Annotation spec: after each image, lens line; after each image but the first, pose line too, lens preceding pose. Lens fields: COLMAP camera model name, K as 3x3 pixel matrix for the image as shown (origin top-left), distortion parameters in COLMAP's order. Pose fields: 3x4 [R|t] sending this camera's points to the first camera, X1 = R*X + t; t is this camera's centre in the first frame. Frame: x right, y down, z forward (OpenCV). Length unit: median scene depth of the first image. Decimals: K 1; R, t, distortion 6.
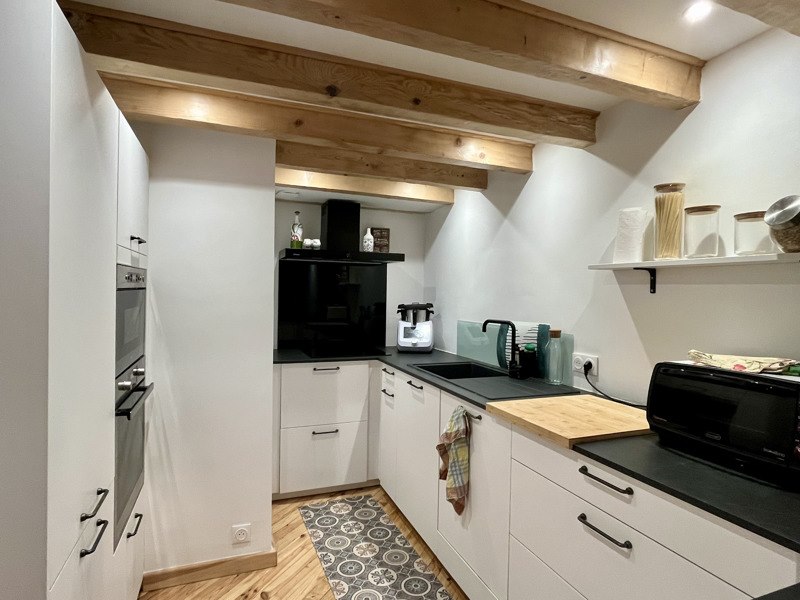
lens RADIAL K [[442.3, 0, 400.9], [0, 442.3, 298.4], [0, 0, 1]] dist [-0.016005, -0.000471]
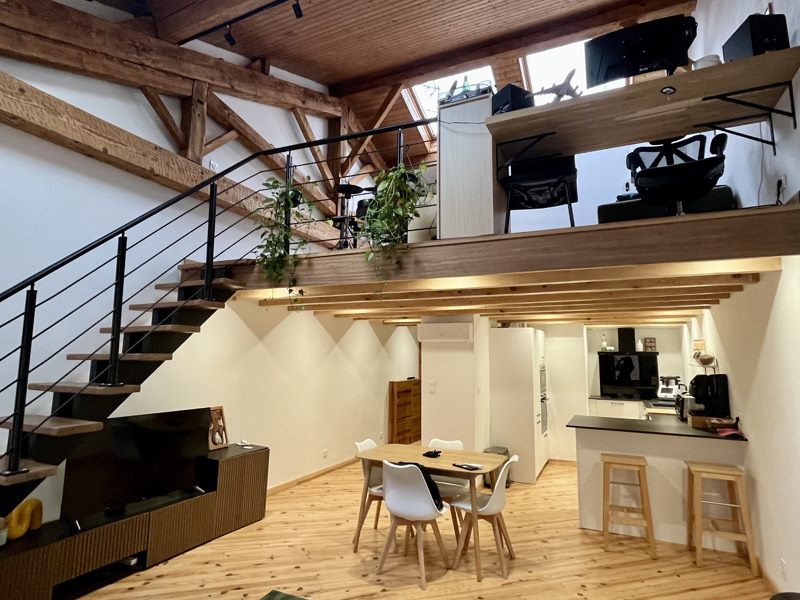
lens RADIAL K [[442.3, 0, 401.0], [0, 442.3, 301.7], [0, 0, 1]] dist [-0.016005, -0.000471]
pose [[0.689108, -0.117339, -0.715096, 0.682891], [-0.003822, 0.986201, -0.165508, 0.013333], [0.724649, 0.116786, 0.679151, -1.293964]]
